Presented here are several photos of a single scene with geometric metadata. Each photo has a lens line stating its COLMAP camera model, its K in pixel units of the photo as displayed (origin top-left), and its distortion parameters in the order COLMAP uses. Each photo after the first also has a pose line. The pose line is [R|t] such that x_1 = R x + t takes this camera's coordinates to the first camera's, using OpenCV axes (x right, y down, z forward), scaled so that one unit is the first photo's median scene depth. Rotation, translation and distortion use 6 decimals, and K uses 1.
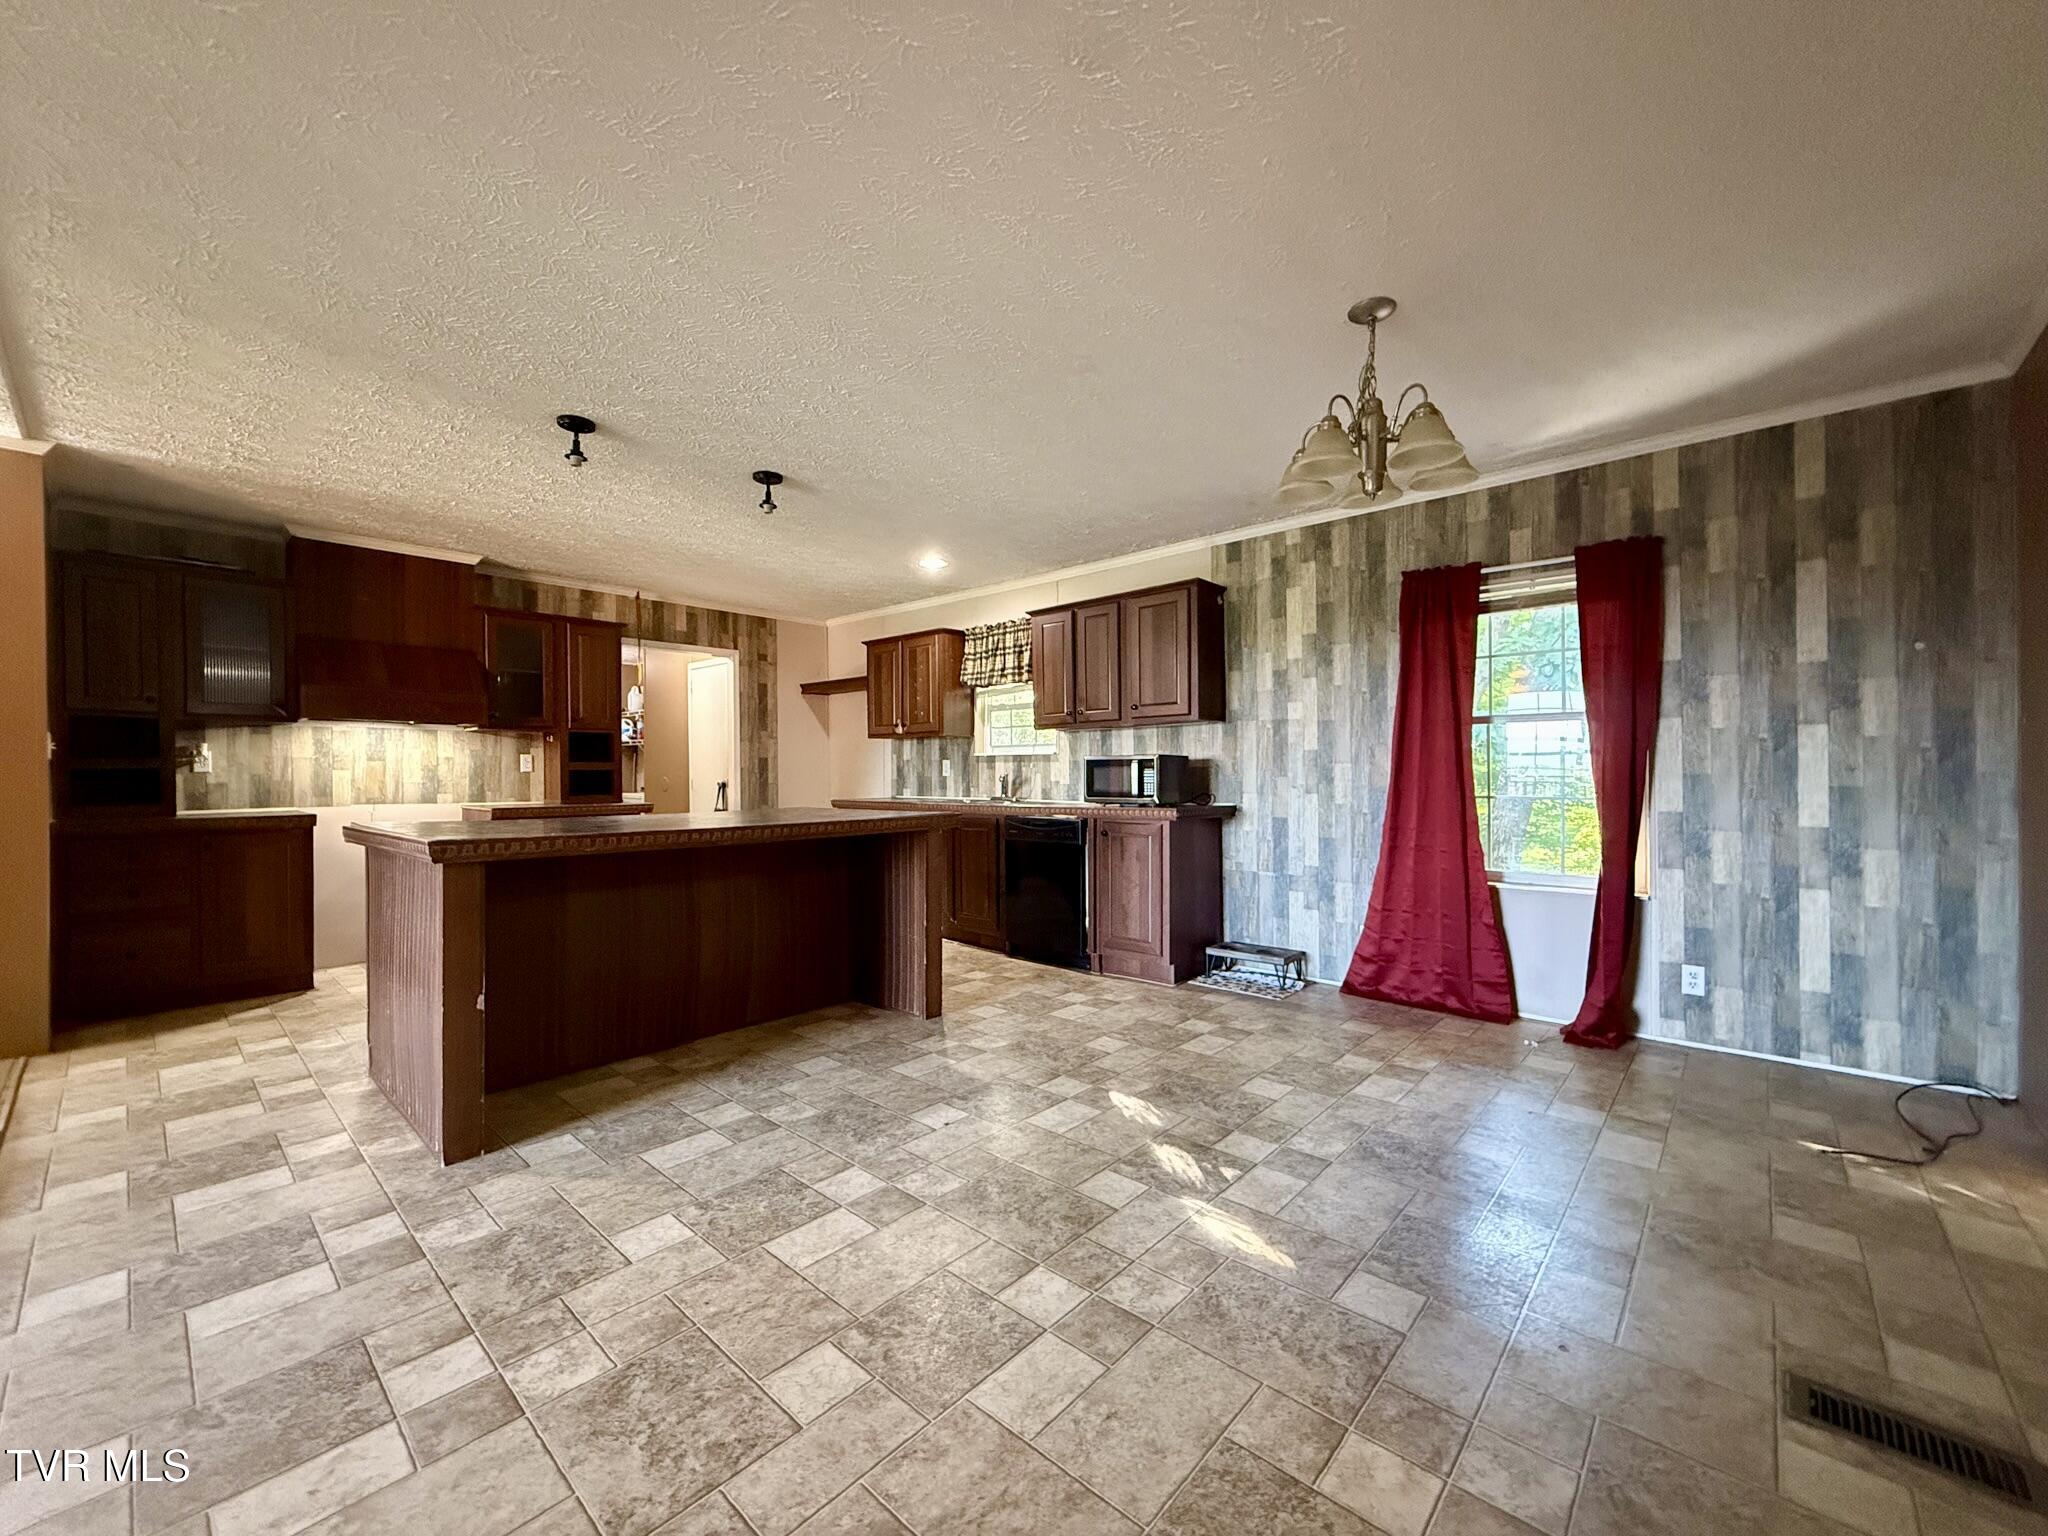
lens RADIAL K [[811.4, 0, 1038.7], [0, 811.4, 785.1], [0, 0, 1]] dist [0.007784, 0.000796]
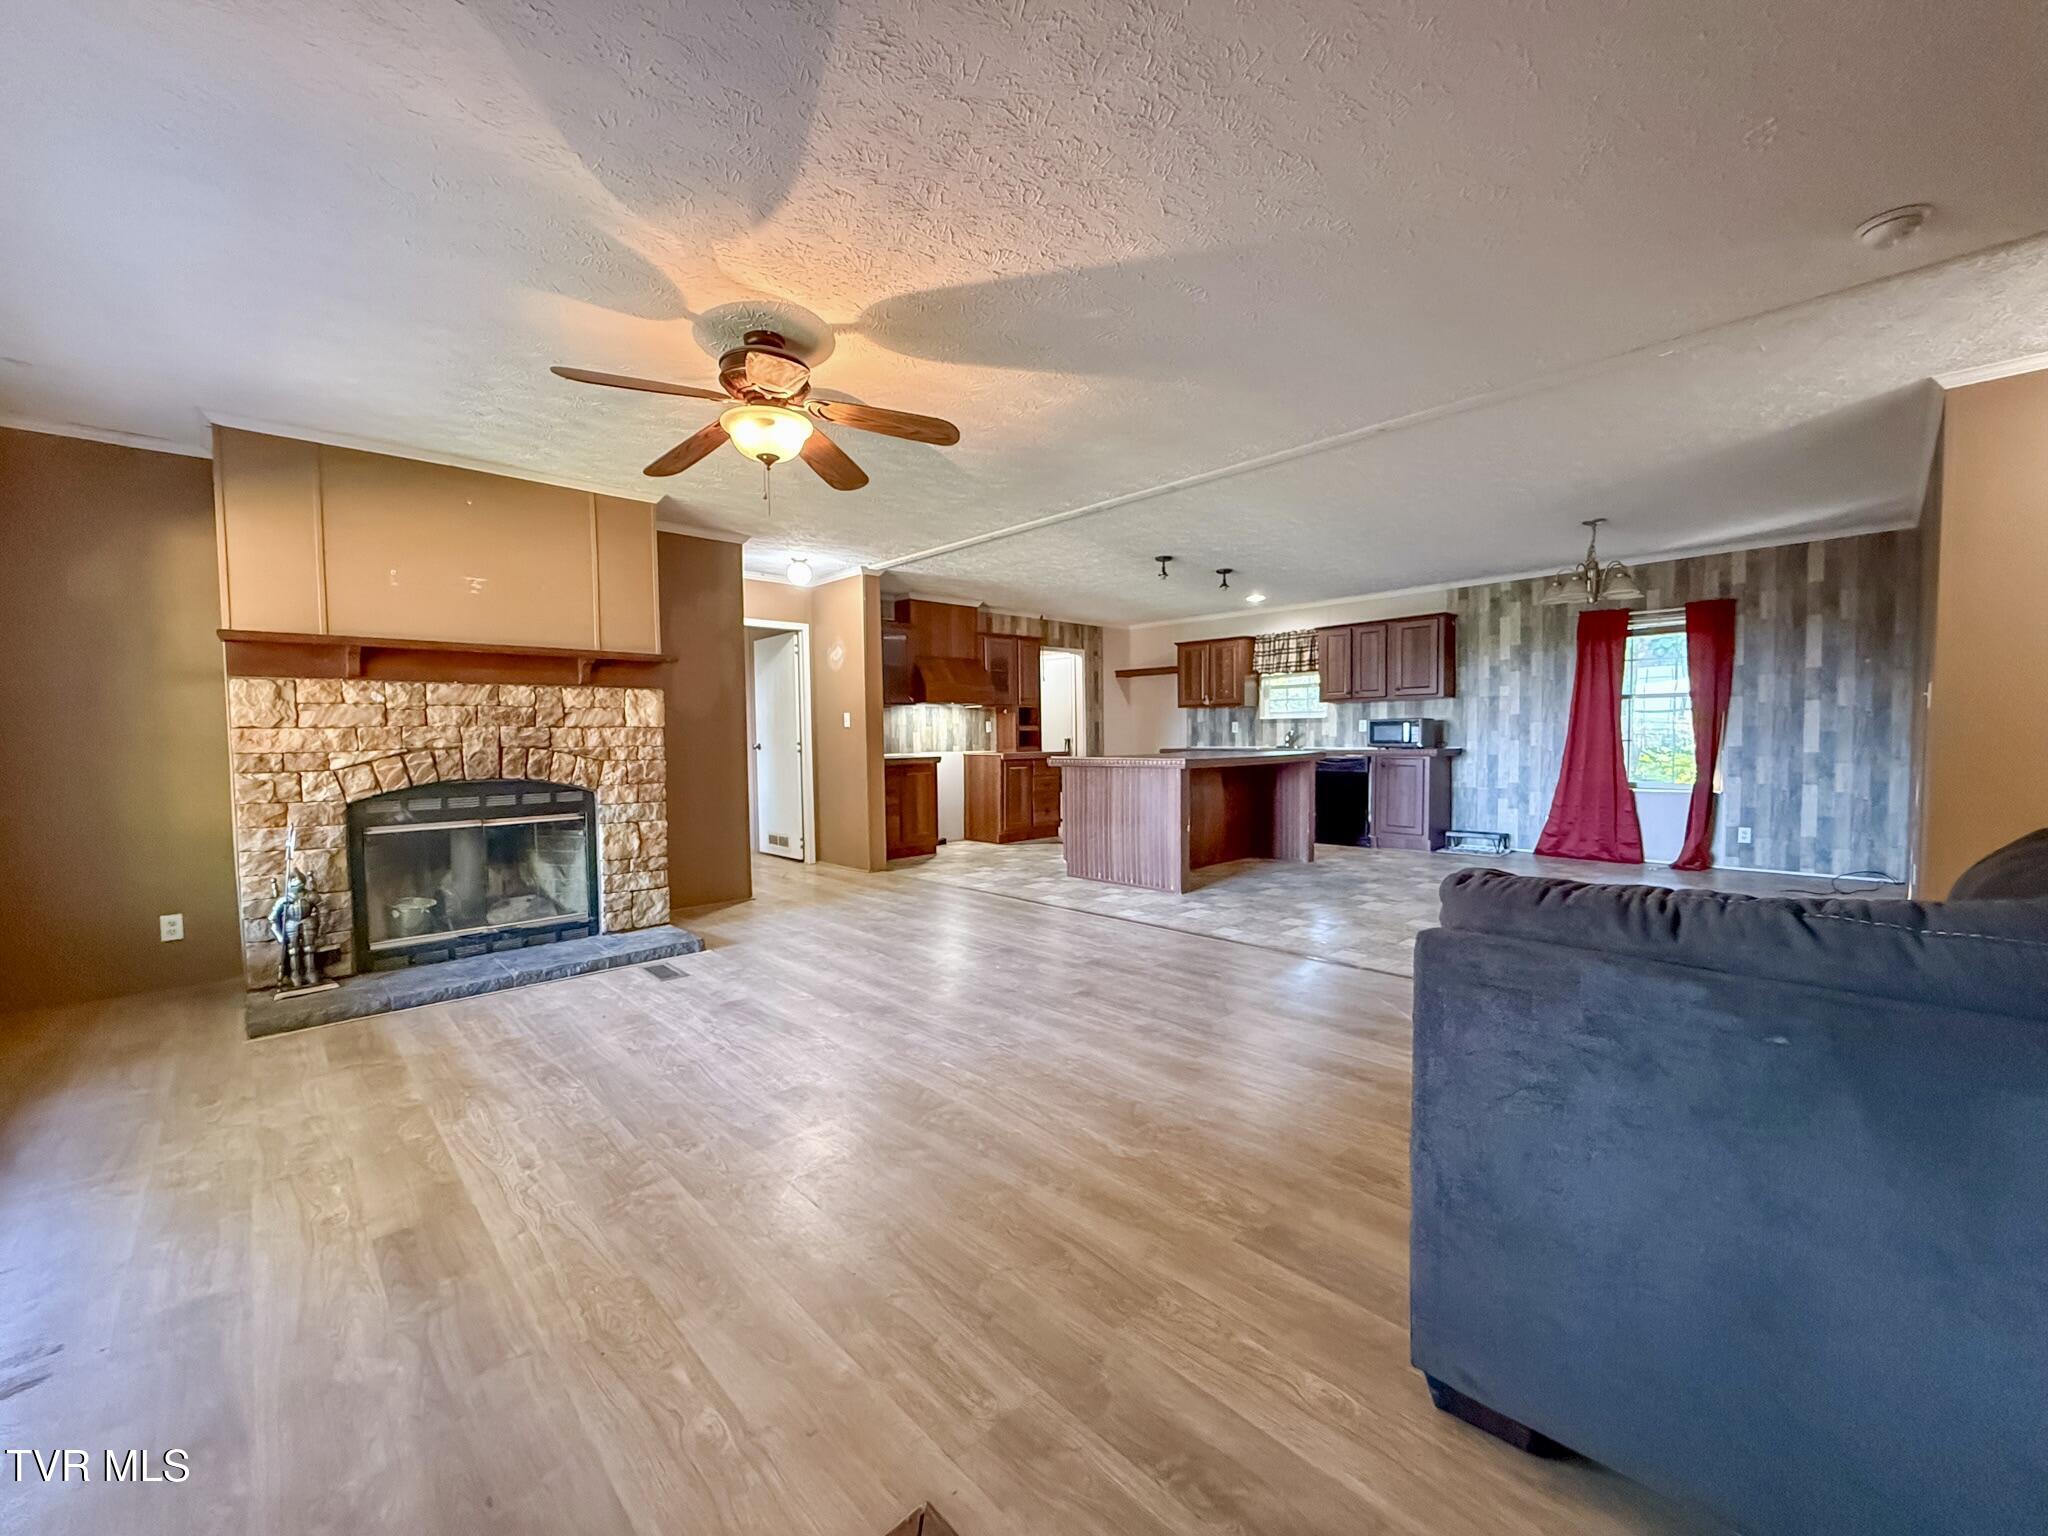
lens RADIAL K [[811.4, 0, 1039.9], [0, 811.4, 784.7], [0, 0, 1]] dist [0.007784, 0.000796]
pose [[0.997219, -0.005003, -0.074356, -0.564932], [0.008727, 0.998719, 0.049843, 0.010600], [0.074011, -0.050353, 0.995985, -0.823642]]
